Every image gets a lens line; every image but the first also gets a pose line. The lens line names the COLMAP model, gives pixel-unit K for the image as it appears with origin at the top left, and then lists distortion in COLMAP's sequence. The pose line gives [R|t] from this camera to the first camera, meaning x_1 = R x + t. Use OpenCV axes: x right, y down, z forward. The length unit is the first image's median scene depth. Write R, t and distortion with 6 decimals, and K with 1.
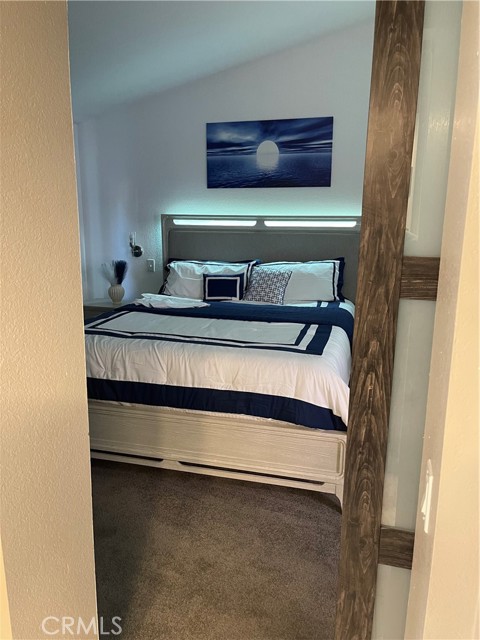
lens RADIAL K [[480.5, 0, 243.2], [0, 480.5, 319.6], [0, 0, 1]] dist [0.012072, -0.005420]
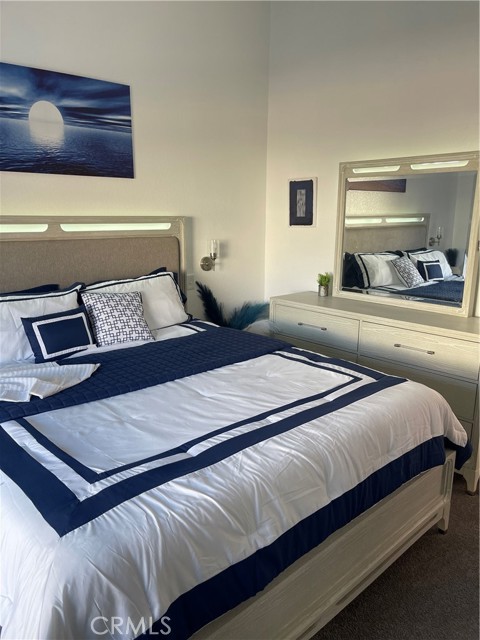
lens RADIAL K [[481.9, 0, 242.8], [0, 481.9, 322.7], [0, 0, 1]] dist [0.041827, -0.044916]
pose [[0.531853, -0.194807, 0.824125, -0.409429], [0.176353, 0.977324, 0.117210, -0.107377], [-0.828270, 0.082999, 0.554148, 0.435065]]
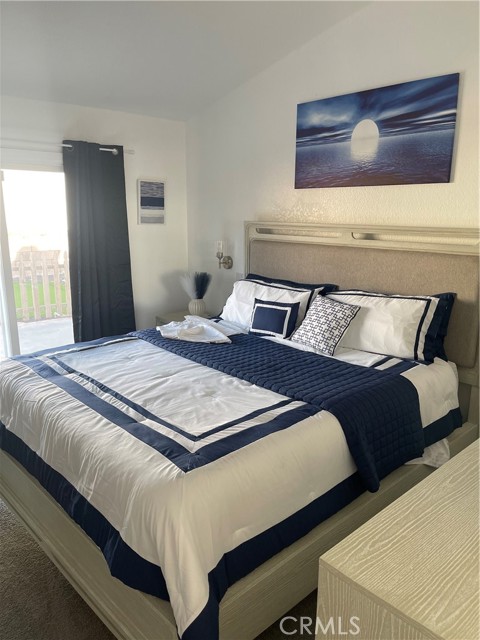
lens RADIAL K [[481.9, 0, 241.8], [0, 481.9, 322.5], [0, 0, 1]] dist [0.041827, -0.044916]
pose [[0.852651, 0.120226, -0.508461, 0.295155], [-0.112970, 0.992567, 0.045251, -0.085940], [0.510122, 0.018858, 0.859895, 0.294642]]
